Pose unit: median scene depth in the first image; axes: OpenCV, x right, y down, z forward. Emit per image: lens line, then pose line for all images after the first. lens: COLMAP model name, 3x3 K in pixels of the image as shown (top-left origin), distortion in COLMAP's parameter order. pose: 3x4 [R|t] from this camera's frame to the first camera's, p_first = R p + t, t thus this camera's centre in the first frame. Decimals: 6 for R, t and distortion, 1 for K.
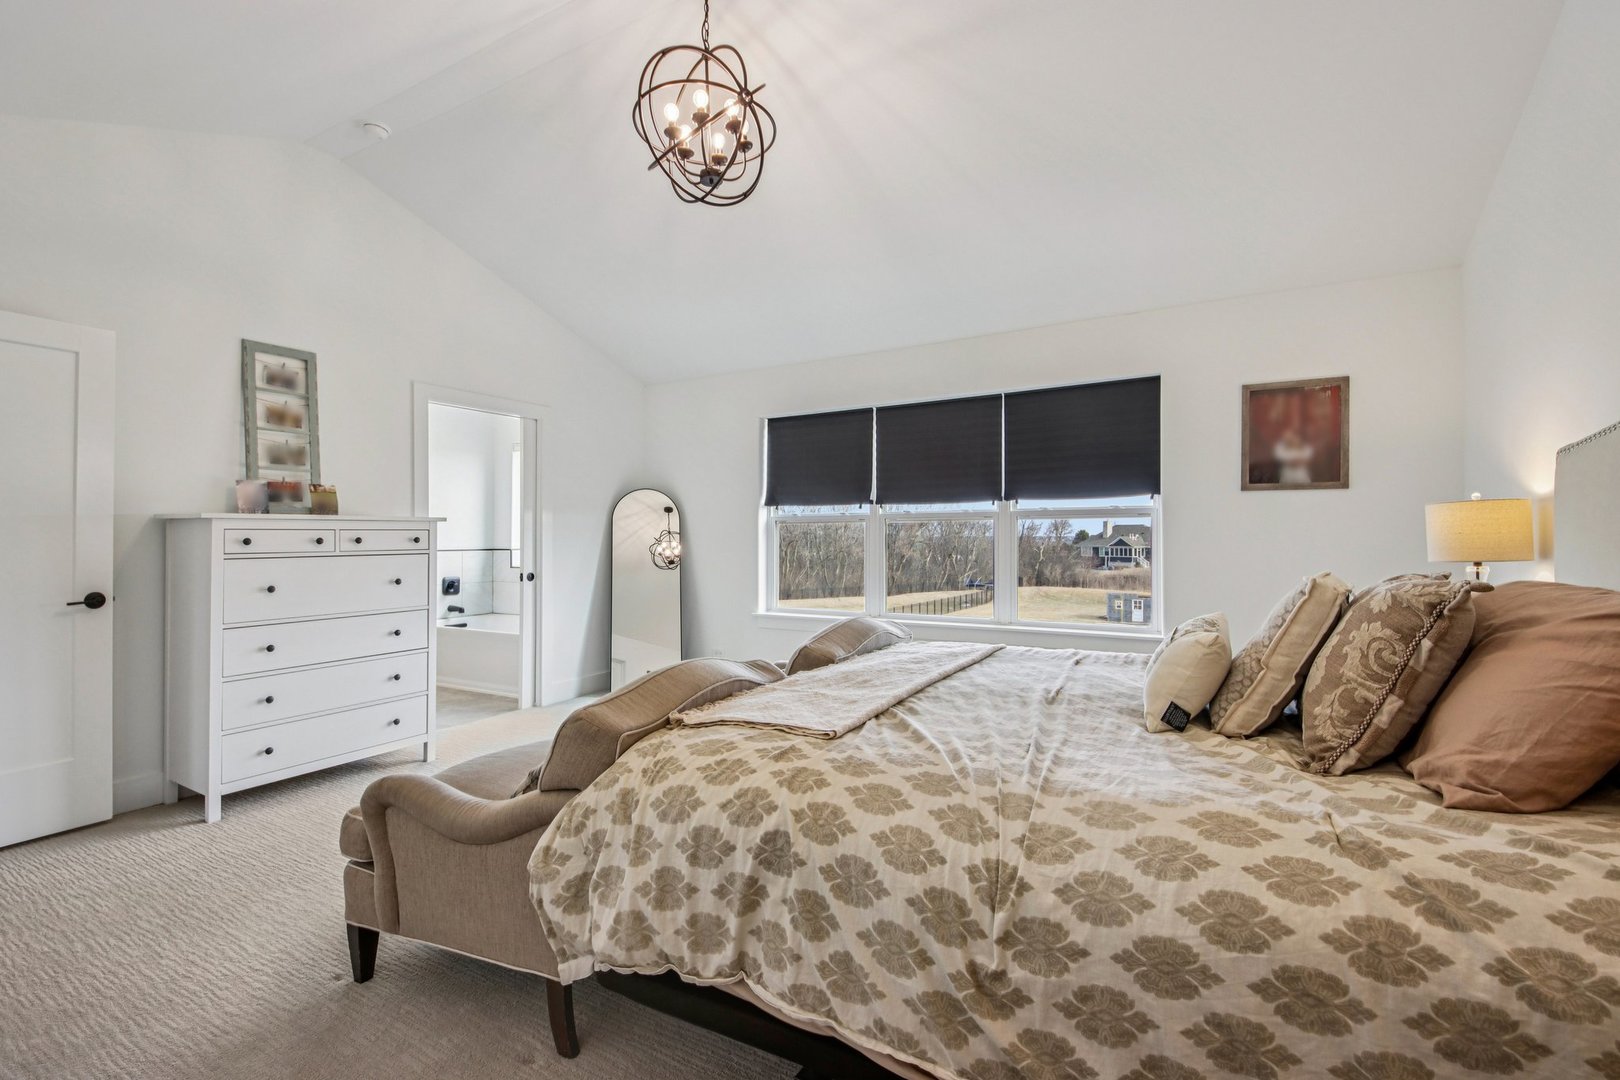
lens RADIAL K [[692.4, 0, 768.7], [0, 692.4, 540.3], [0, 0, 1]] dist [0.008661, -0.000286]
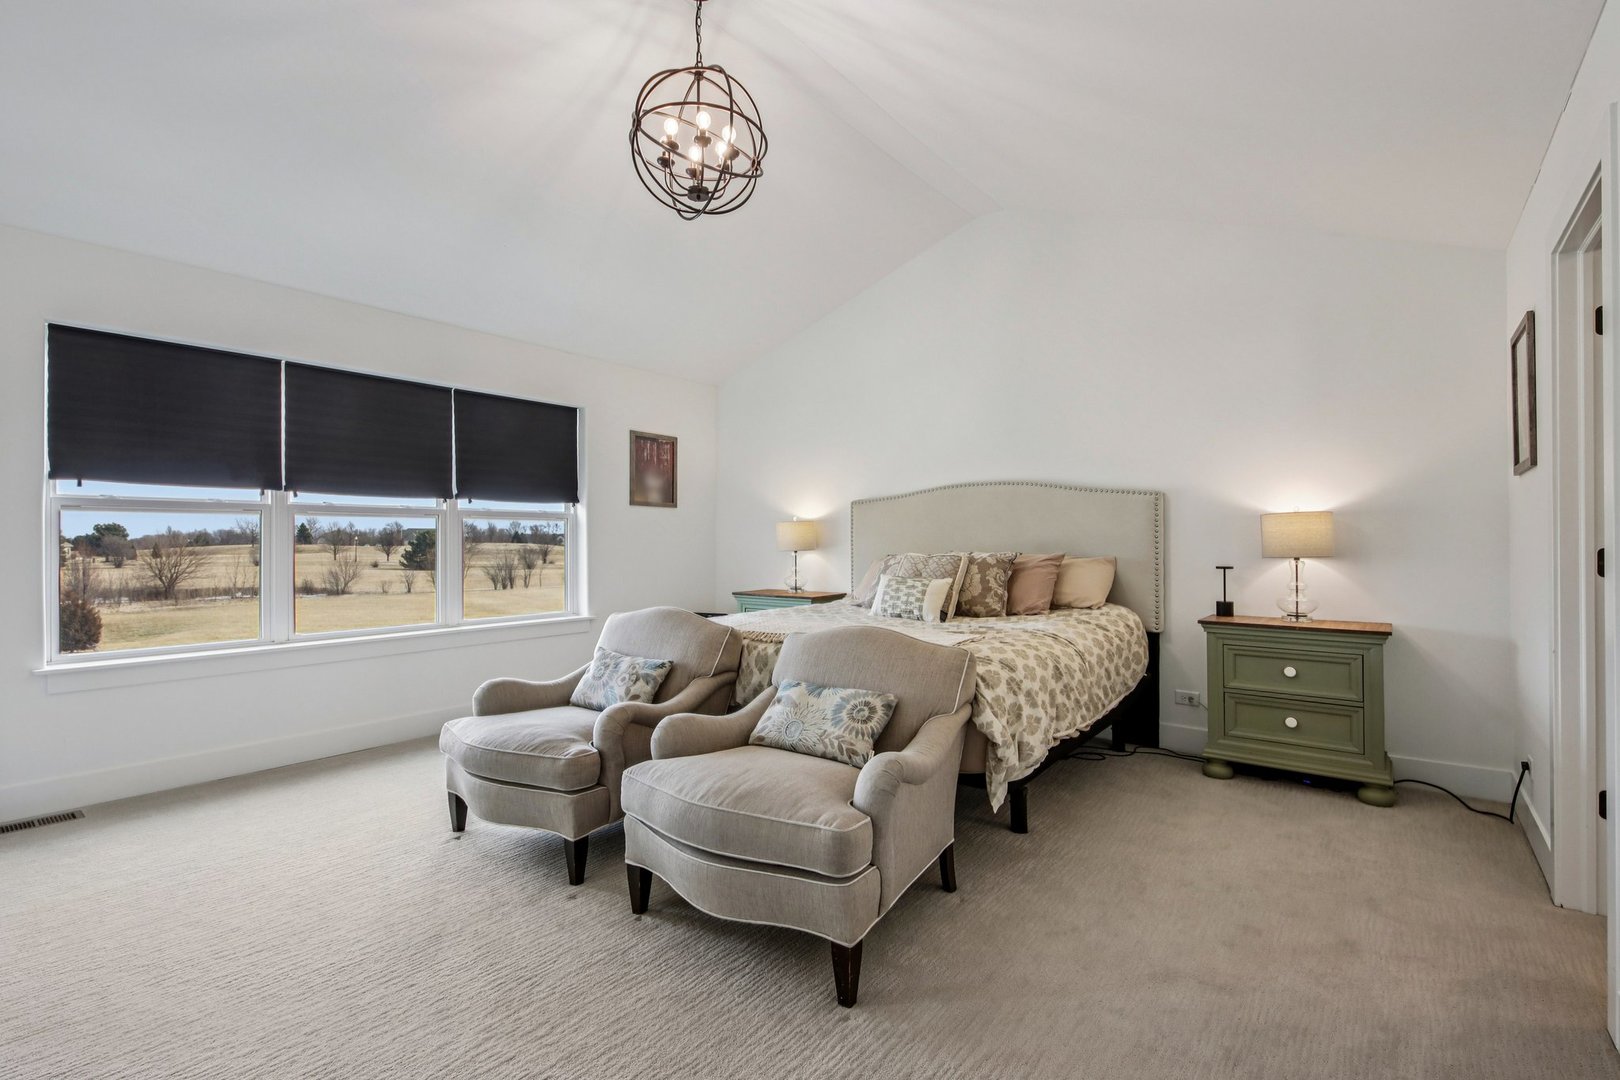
lens RADIAL K [[748.7, 0, 806.5], [0, 748.7, 540.5], [0, 0, 1]] dist [-0.000727, -0.000263]
pose [[0.132974, 0.003801, 0.991112, -0.763319], [-0.001488, 0.999992, -0.003635, 0.005409], [-0.991118, -0.000992, 0.132979, 0.445355]]
